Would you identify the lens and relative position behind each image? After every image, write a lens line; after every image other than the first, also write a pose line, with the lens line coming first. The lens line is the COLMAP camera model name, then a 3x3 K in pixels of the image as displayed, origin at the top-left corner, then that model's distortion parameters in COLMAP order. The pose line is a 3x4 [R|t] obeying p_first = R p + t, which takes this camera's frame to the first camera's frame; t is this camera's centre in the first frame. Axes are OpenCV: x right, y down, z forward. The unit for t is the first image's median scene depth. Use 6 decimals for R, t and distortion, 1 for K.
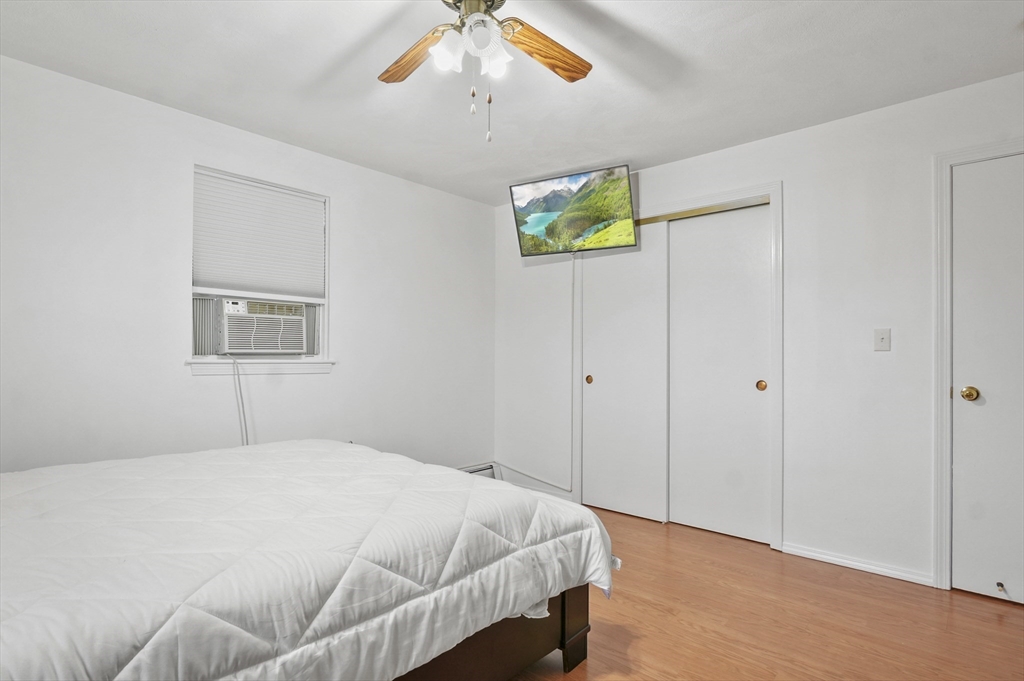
lens RADIAL K [[538.0, 0, 512.0], [0, 538.0, 340.5], [0, 0, 1]] dist [-0.001448, 0.000368]
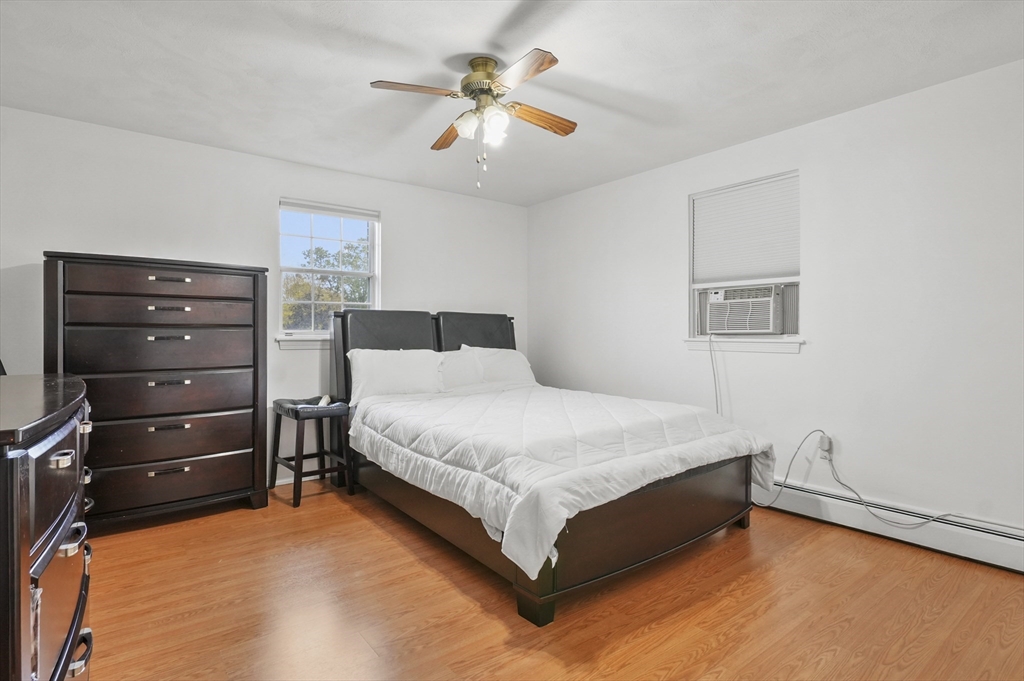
lens RADIAL K [[517.3, 0, 520.3], [0, 517.3, 341.6], [0, 0, 1]] dist [-0.028775, 0.020506]
pose [[-0.178274, 0.005343, -0.983966, 0.734734], [0.022593, 0.999744, 0.001336, 0.030901], [0.983721, -0.021992, -0.178349, 0.766314]]
